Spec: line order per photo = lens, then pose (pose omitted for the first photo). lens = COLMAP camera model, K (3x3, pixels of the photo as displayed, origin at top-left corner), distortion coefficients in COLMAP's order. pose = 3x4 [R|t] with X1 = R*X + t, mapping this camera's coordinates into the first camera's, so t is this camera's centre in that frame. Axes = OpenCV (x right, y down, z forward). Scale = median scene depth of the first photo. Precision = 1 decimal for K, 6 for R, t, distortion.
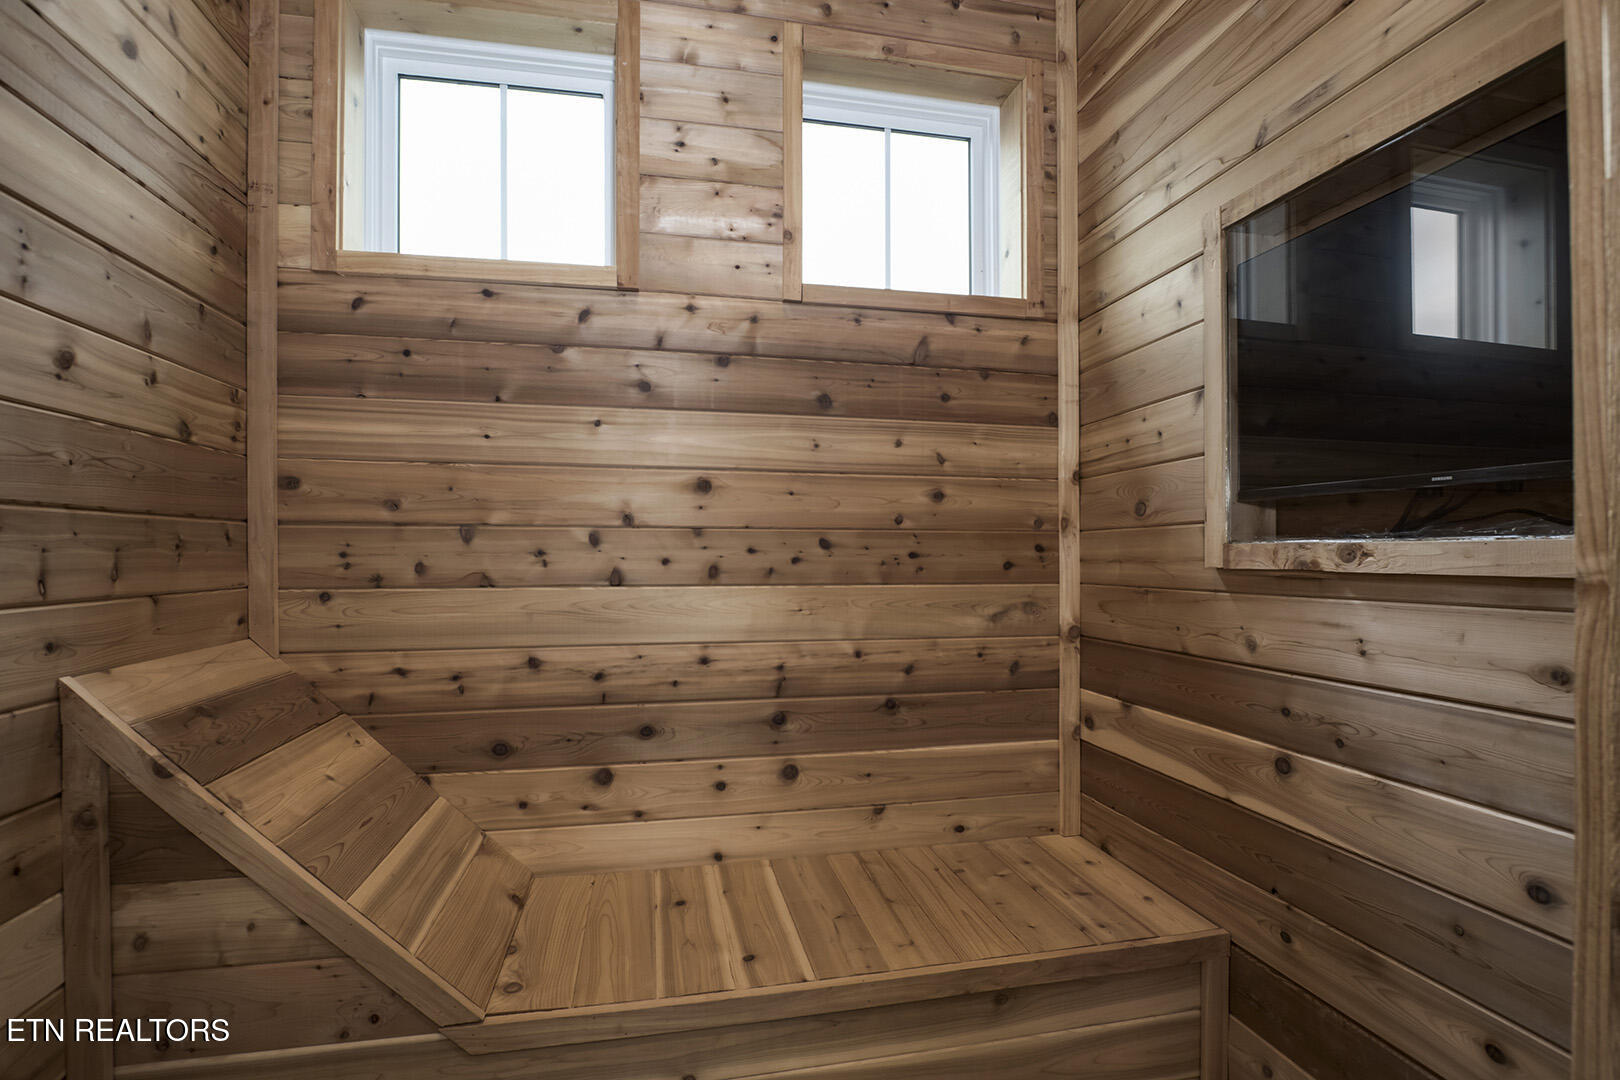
lens RADIAL K [[753.3, 0, 803.1], [0, 753.3, 553.2], [0, 0, 1]] dist [-0.018993, 0.001429]
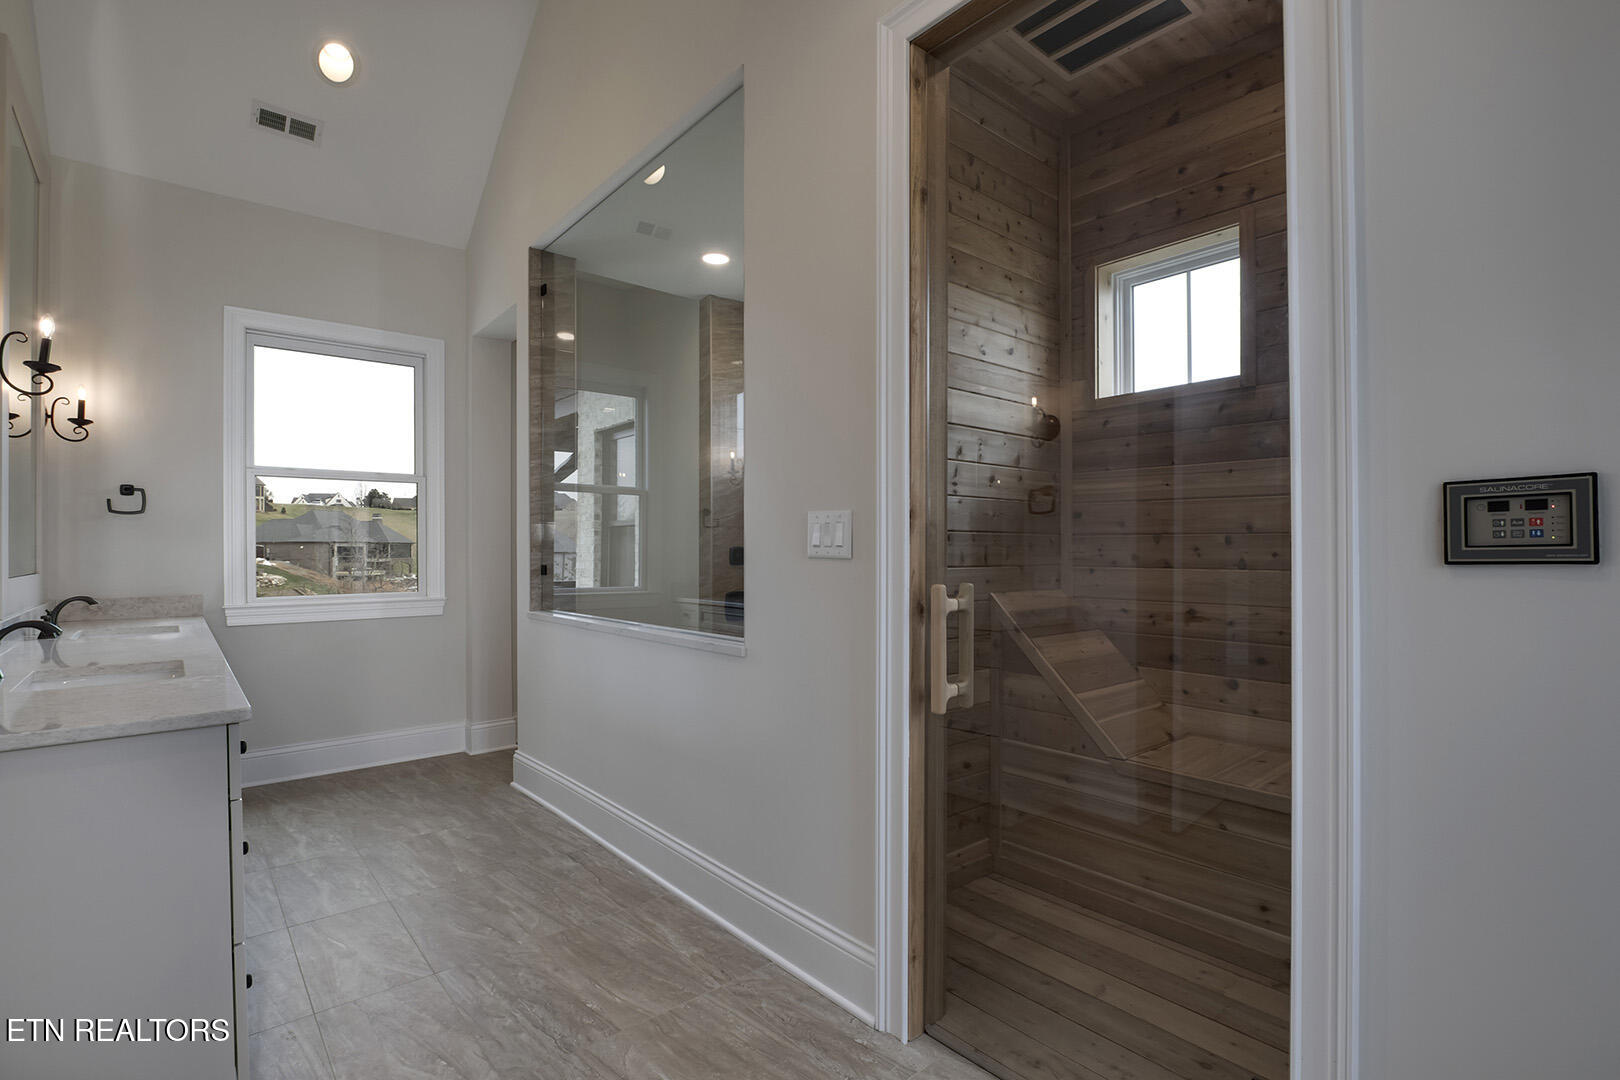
lens RADIAL K [[753.3, 0, 809.4], [0, 753.3, 546.2], [0, 0, 1]] dist [-0.018993, 0.001429]
pose [[0.473775, -0.002760, -0.880642, 0.821701], [-0.002878, 0.999985, -0.004683, 0.004042], [0.880641, 0.004753, 0.473760, -0.664500]]
